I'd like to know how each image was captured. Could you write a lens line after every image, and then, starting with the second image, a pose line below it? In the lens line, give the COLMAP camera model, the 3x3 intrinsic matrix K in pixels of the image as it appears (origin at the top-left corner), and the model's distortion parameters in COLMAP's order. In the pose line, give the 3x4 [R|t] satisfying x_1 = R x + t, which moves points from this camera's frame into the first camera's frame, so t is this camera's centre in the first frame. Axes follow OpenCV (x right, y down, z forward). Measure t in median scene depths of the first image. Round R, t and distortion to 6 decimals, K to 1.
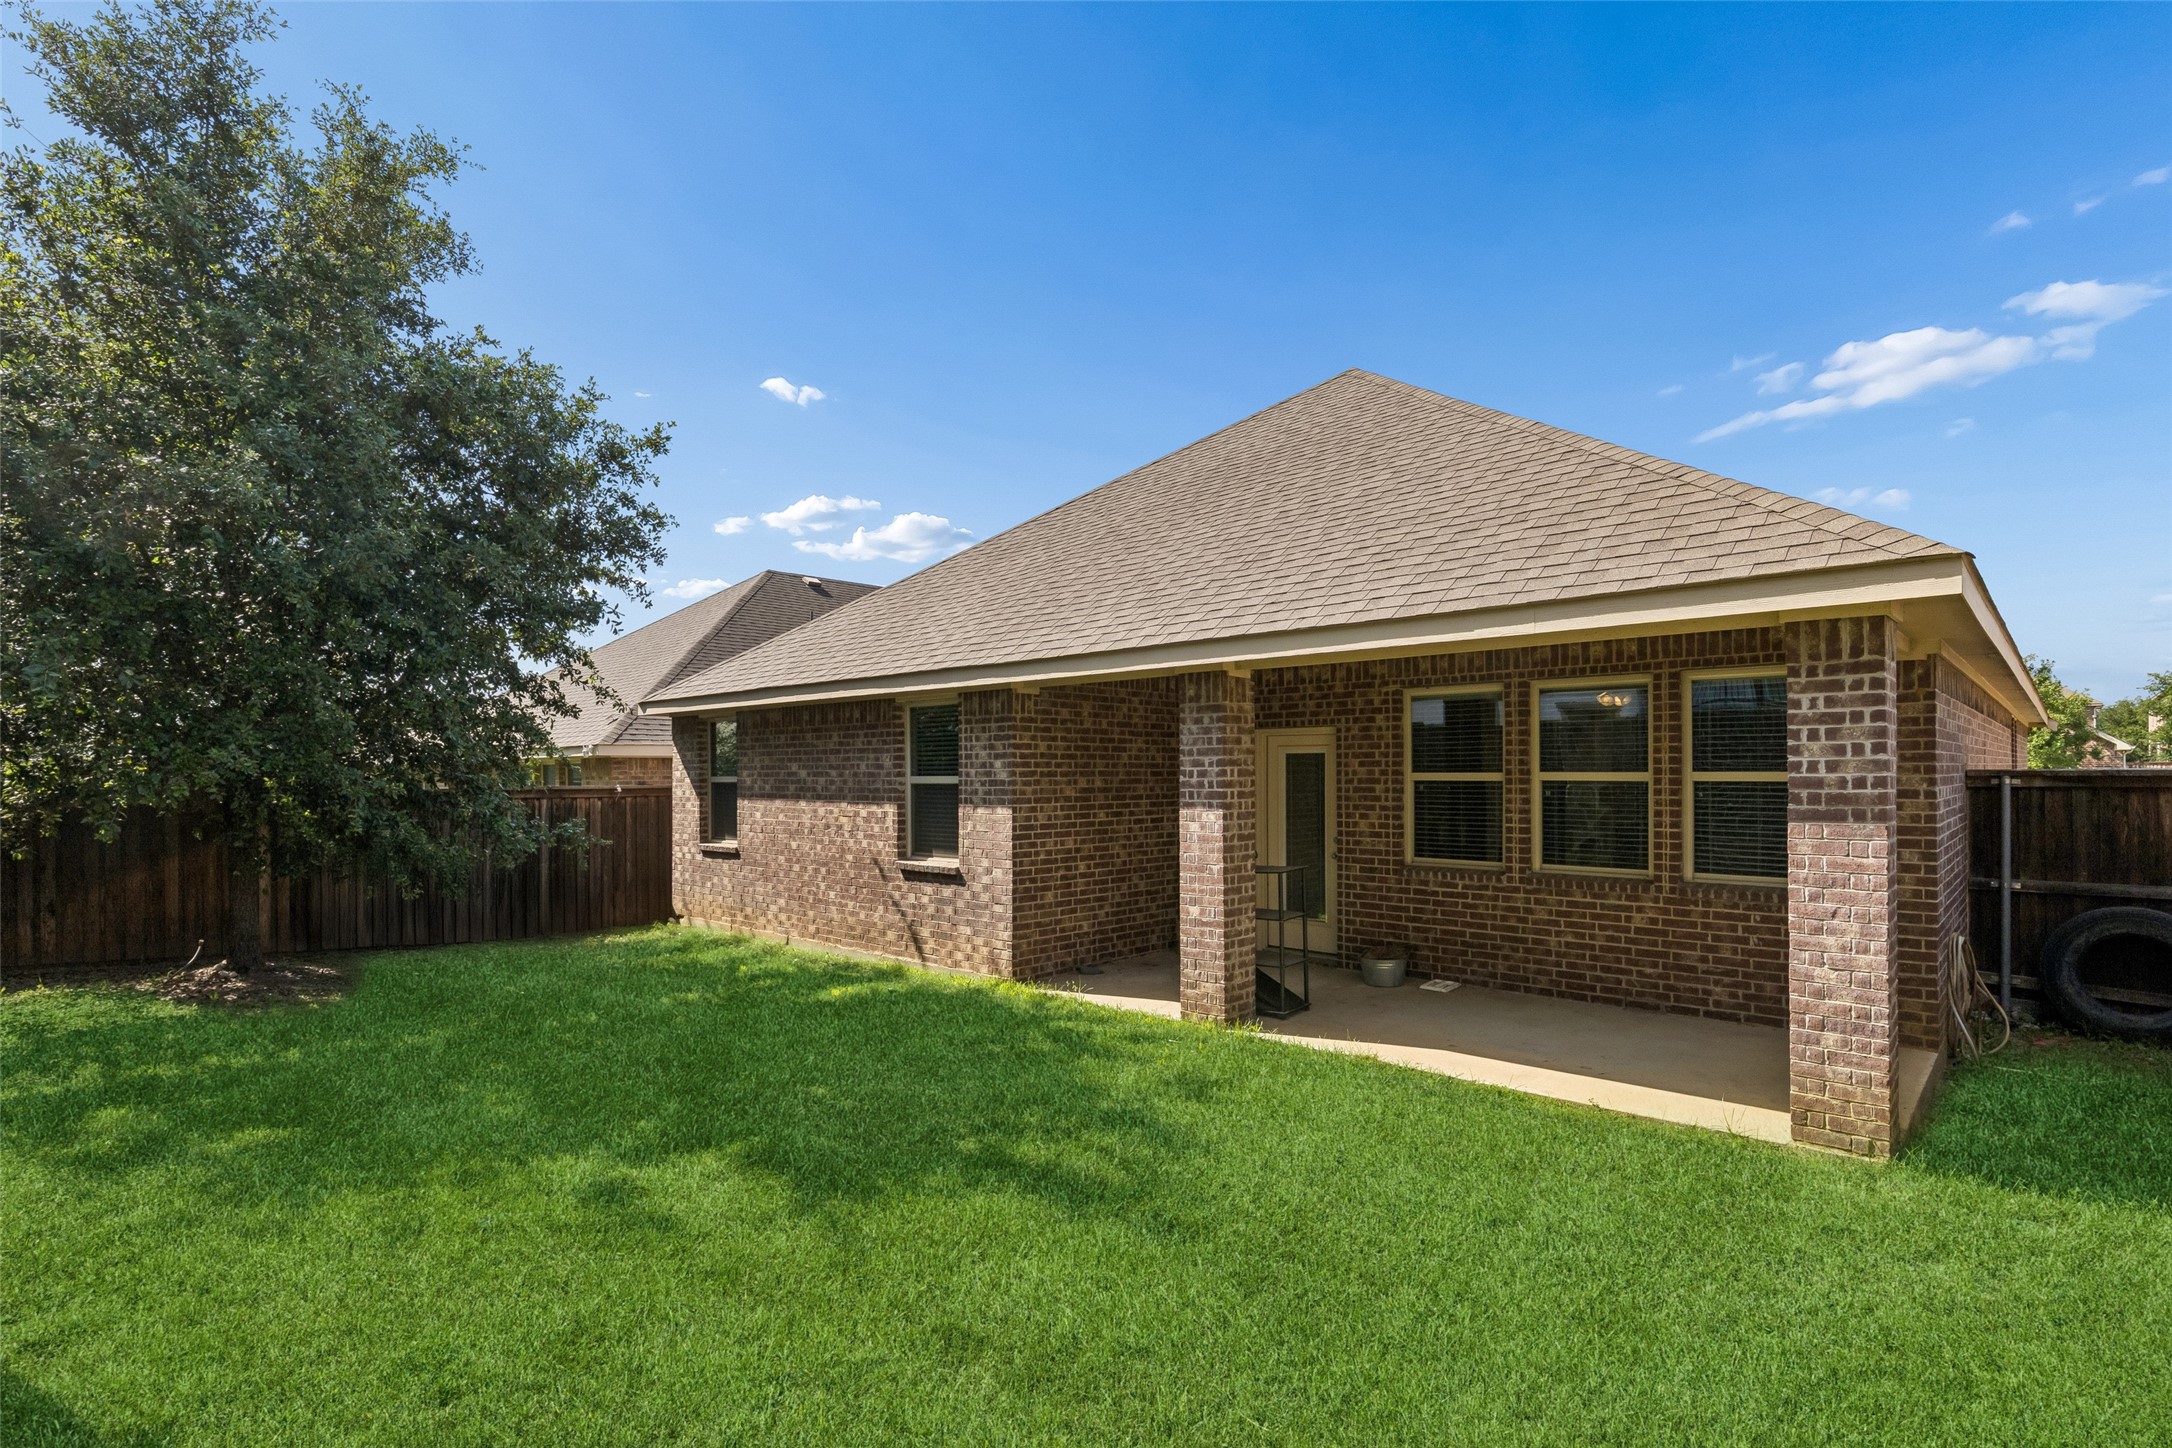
lens RADIAL K [[1030.2, 0, 1057.0], [0, 1030.2, 764.6], [0, 0, 1]] dist [0.005455, -0.000405]
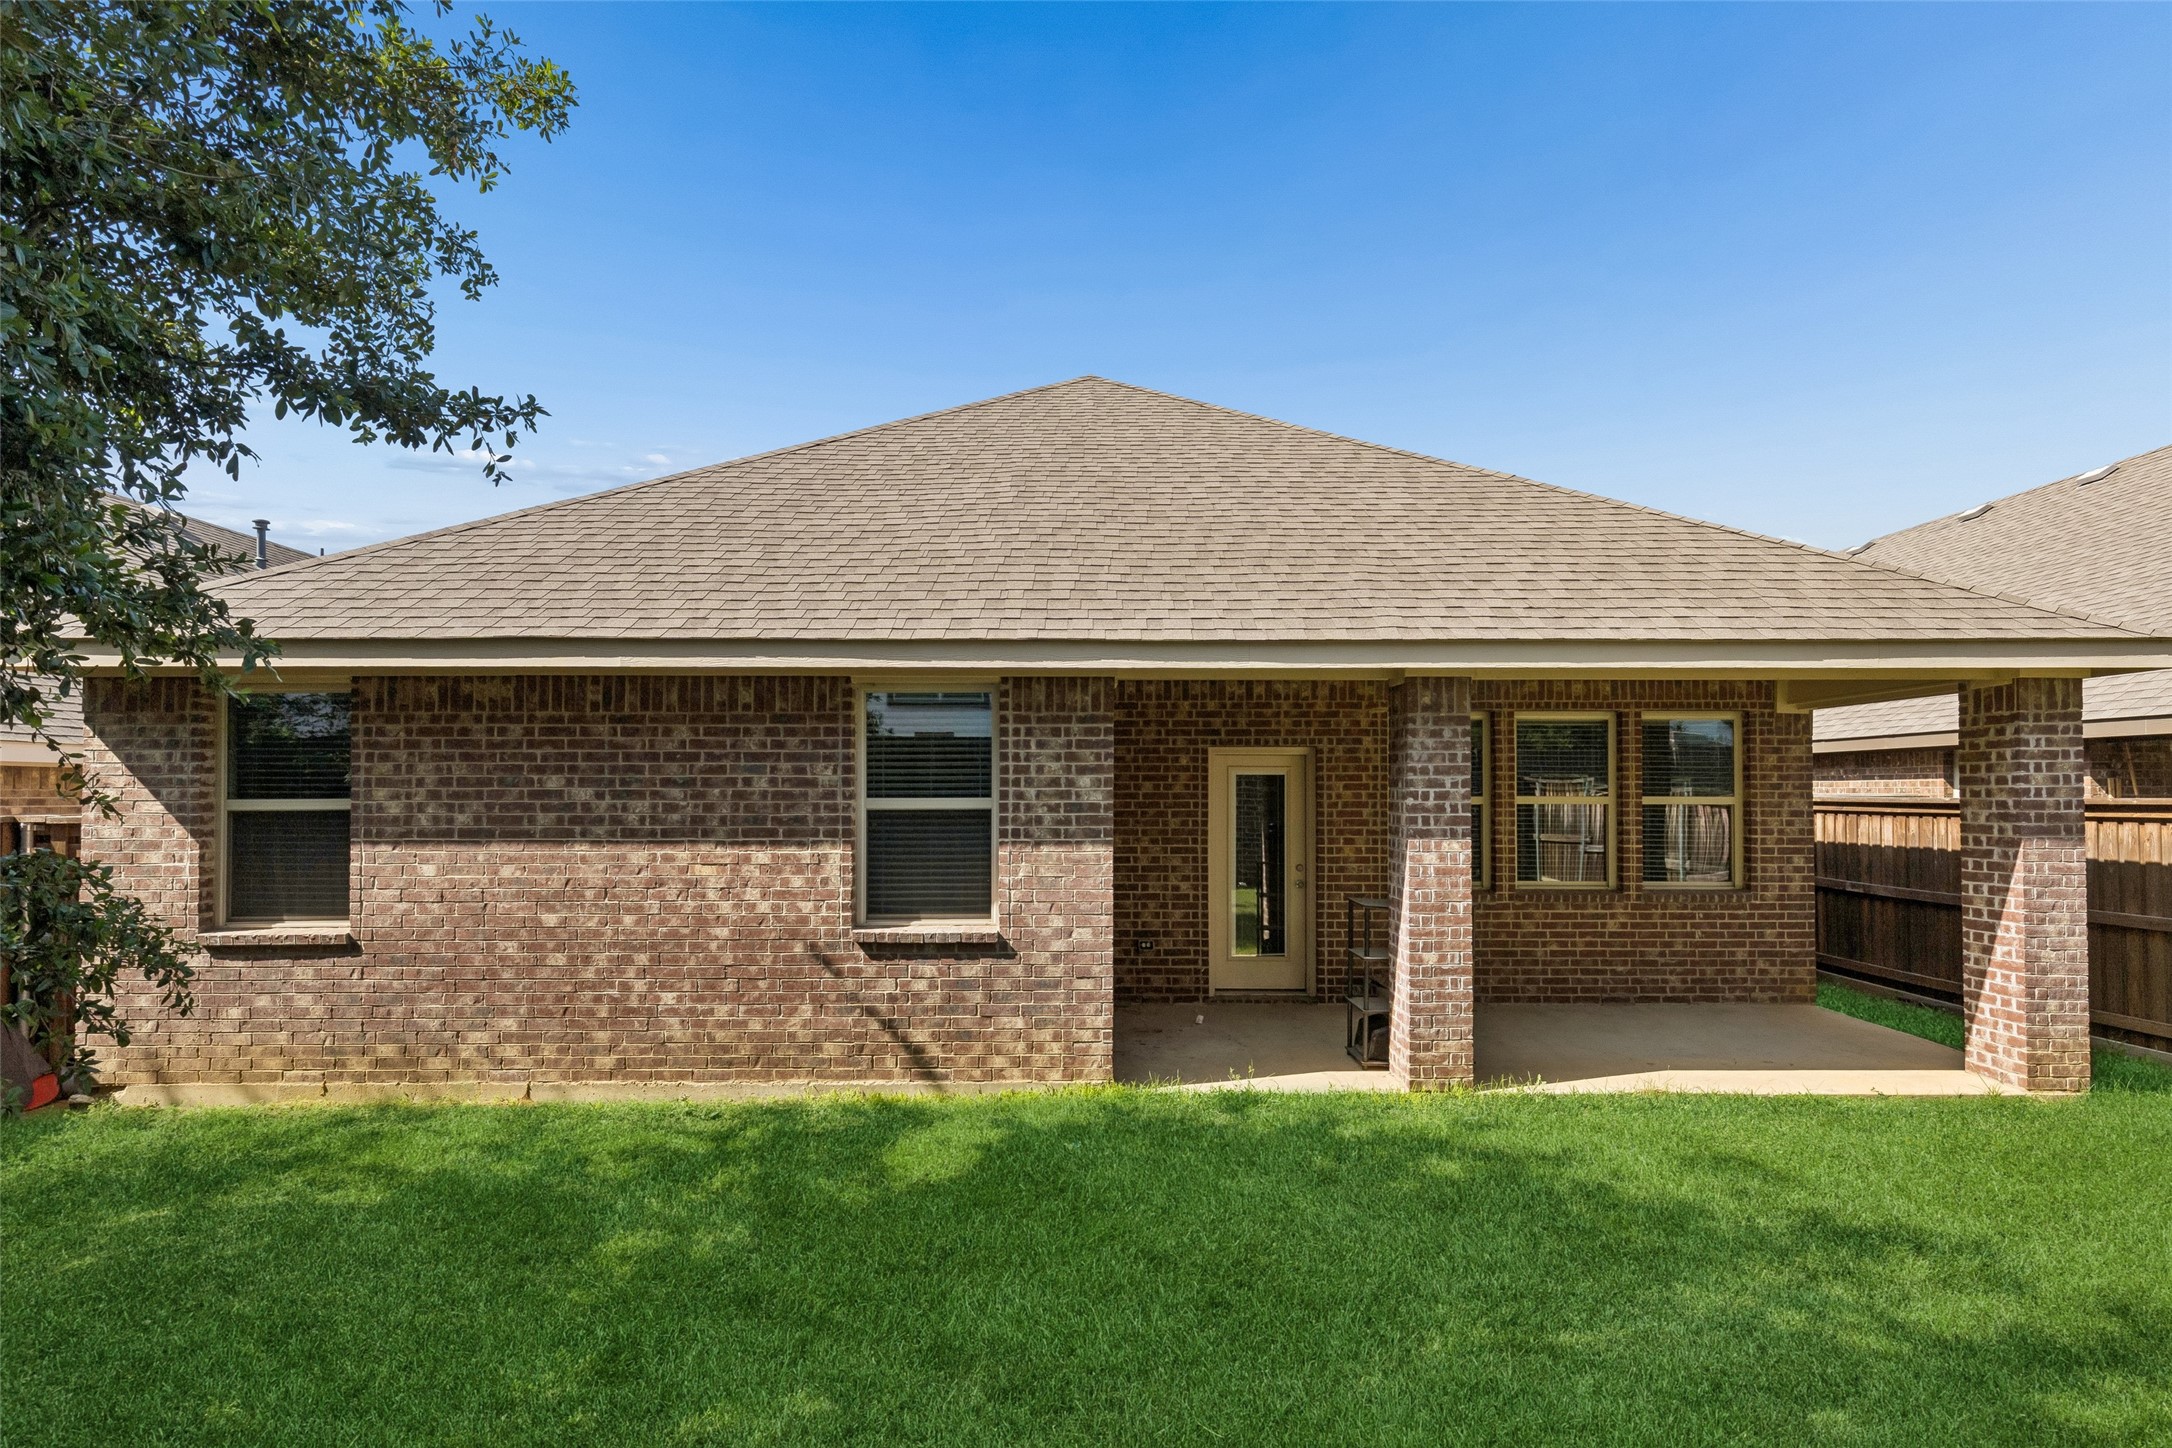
lens RADIAL K [[1004.0, 0, 1018.0], [0, 1004.0, 771.4], [0, 0, 1]] dist [0.015839, -0.005680]
pose [[0.723717, 0.021479, 0.689763, -0.584619], [-0.008738, 0.999721, -0.021963, 0.008300], [-0.690042, 0.009868, 0.723702, 0.541082]]
